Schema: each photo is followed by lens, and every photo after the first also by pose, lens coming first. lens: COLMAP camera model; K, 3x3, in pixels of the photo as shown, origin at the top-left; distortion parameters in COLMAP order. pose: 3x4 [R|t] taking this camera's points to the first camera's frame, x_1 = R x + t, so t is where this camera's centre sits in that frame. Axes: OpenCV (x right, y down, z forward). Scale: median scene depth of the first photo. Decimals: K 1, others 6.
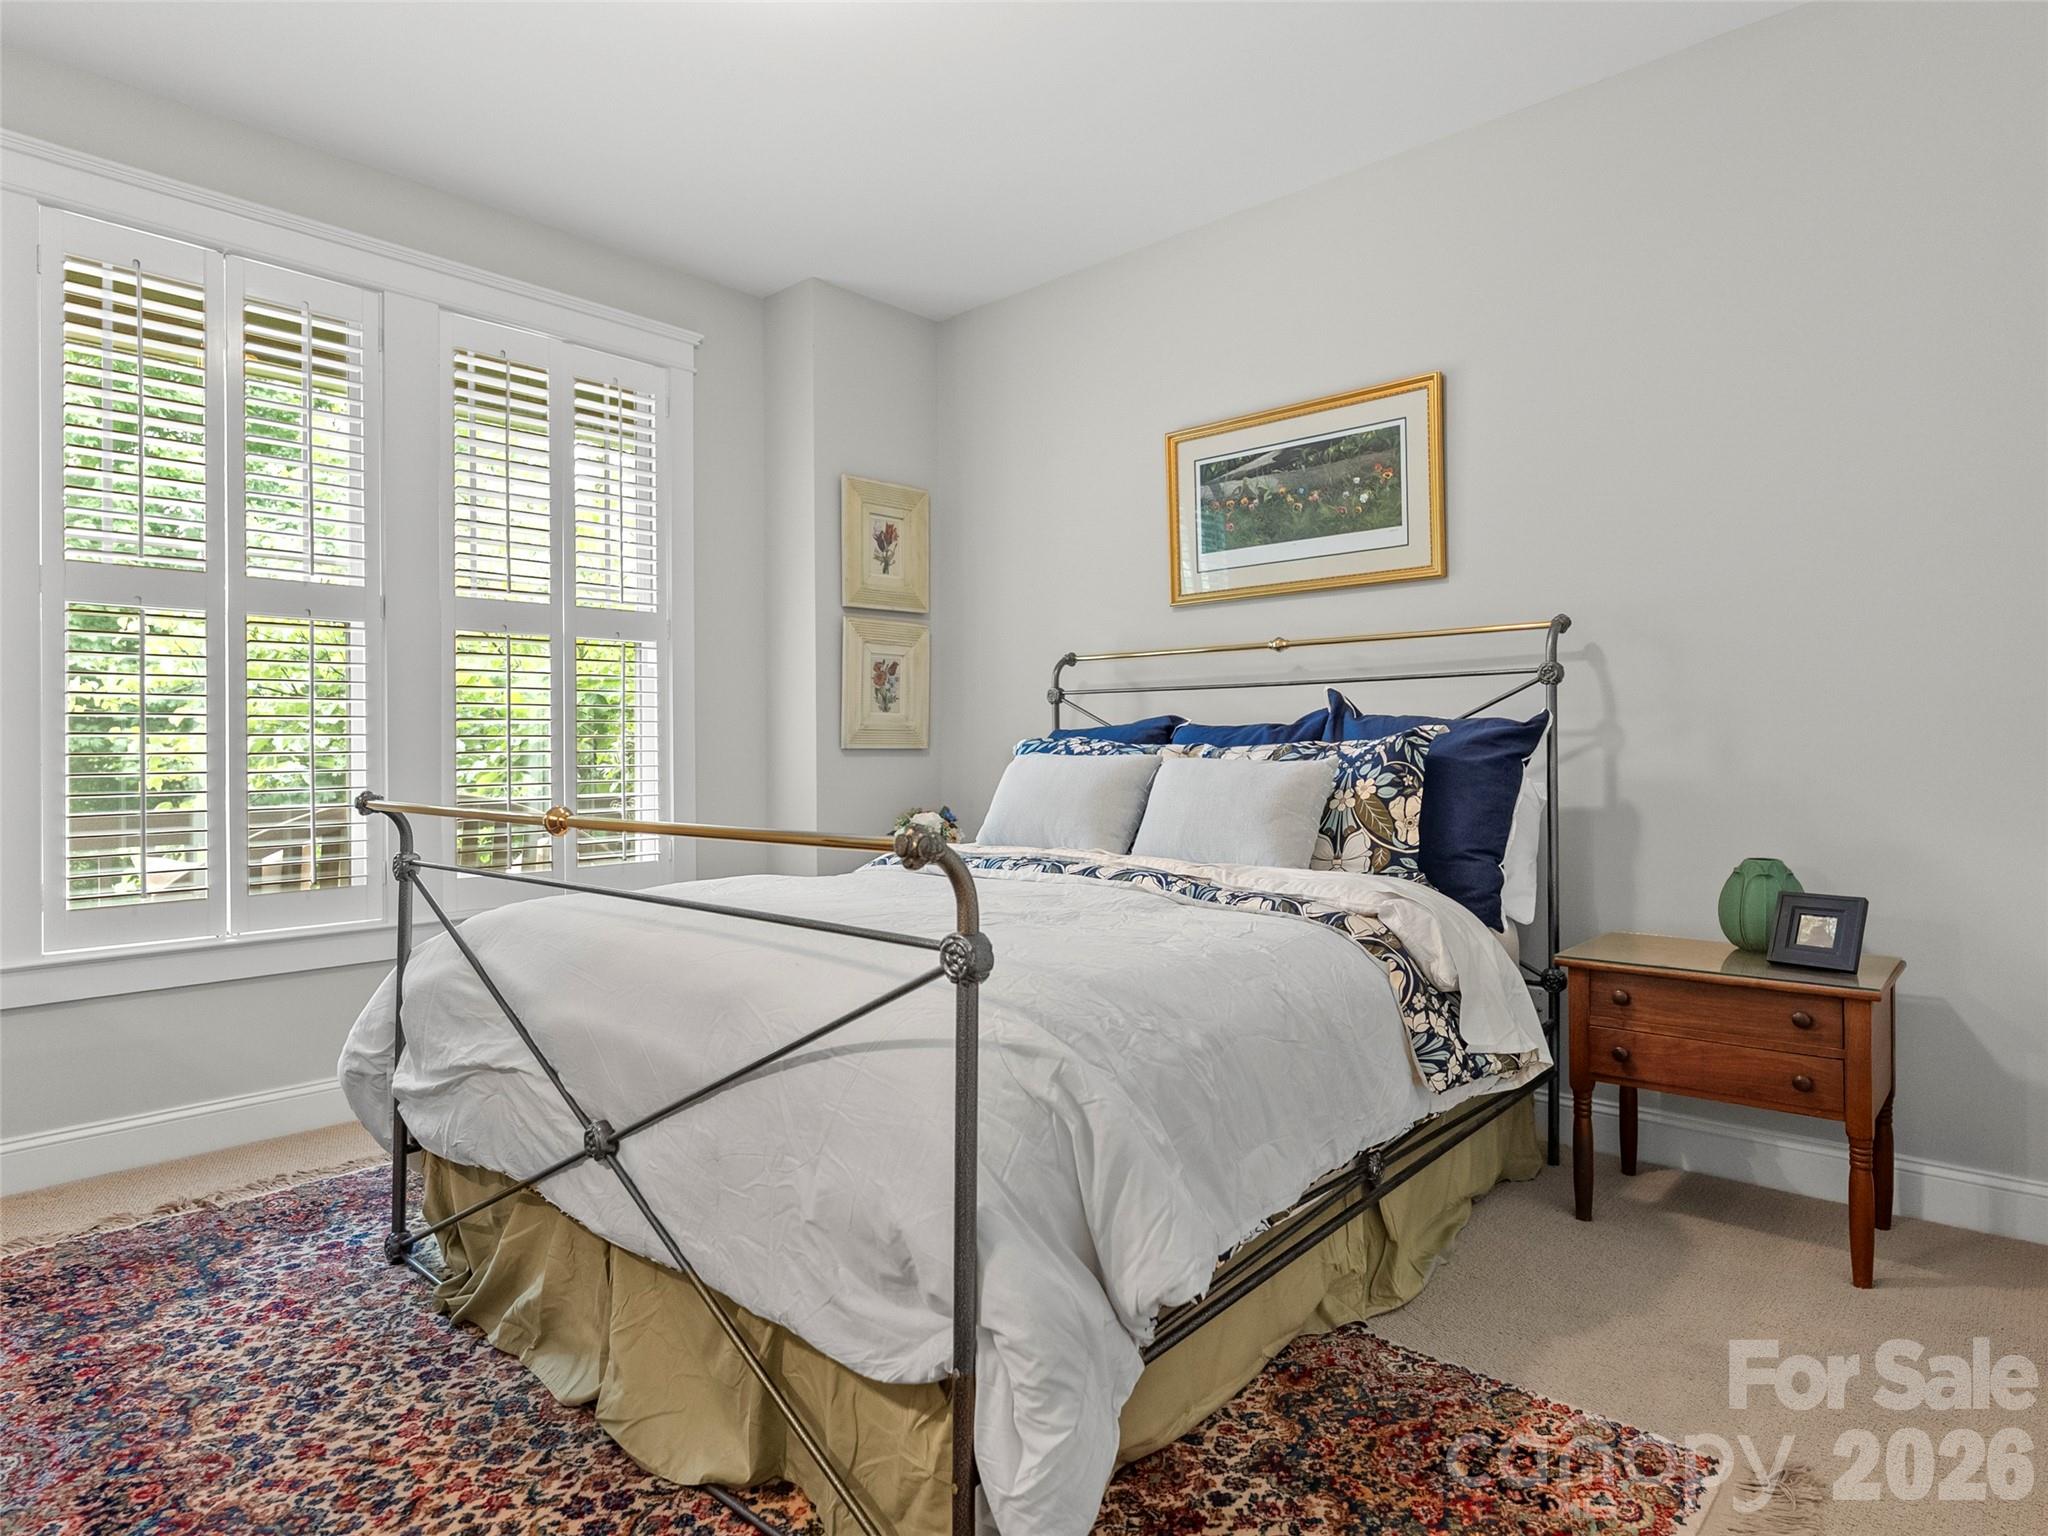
lens RADIAL K [[1123.5, 0, 1013.2], [0, 1123.5, 754.3], [0, 0, 1]] dist [0.004903, -0.000407]
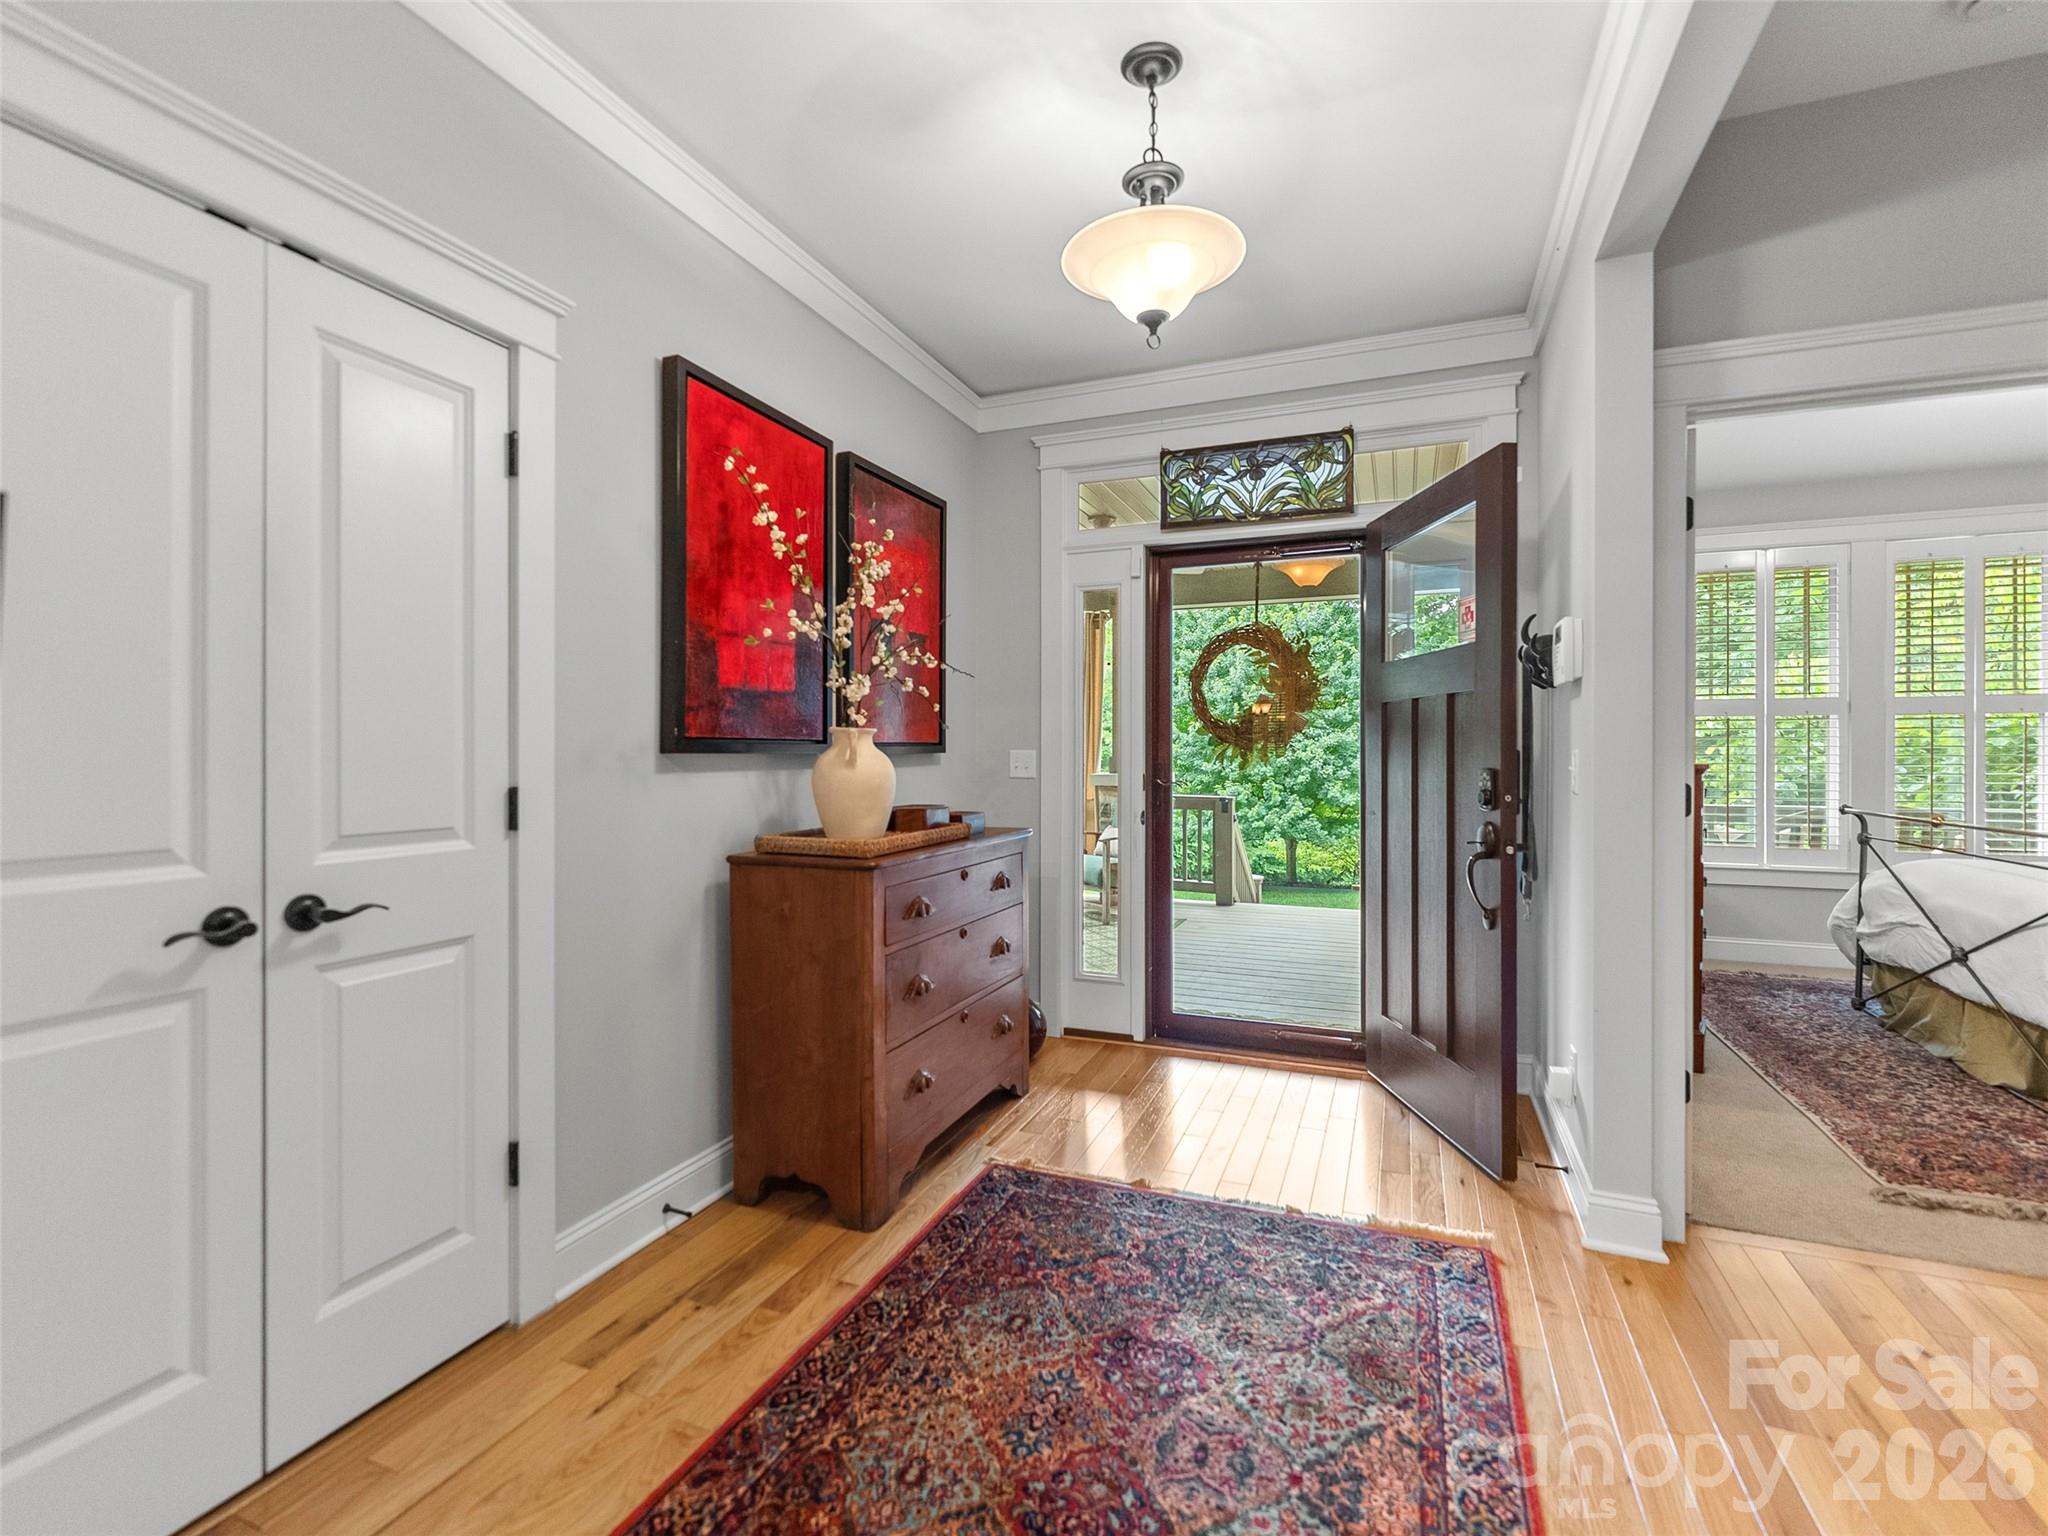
lens RADIAL K [[932.3, 0, 1019.4], [0, 932.3, 755.4], [0, 0, 1]] dist [-0.000530, -0.000722]
pose [[0.340853, 0.008997, -0.940073, 0.694659], [-0.005880, 0.999955, 0.007438, -0.077669], [0.940098, 0.002993, 0.340891, -1.339777]]
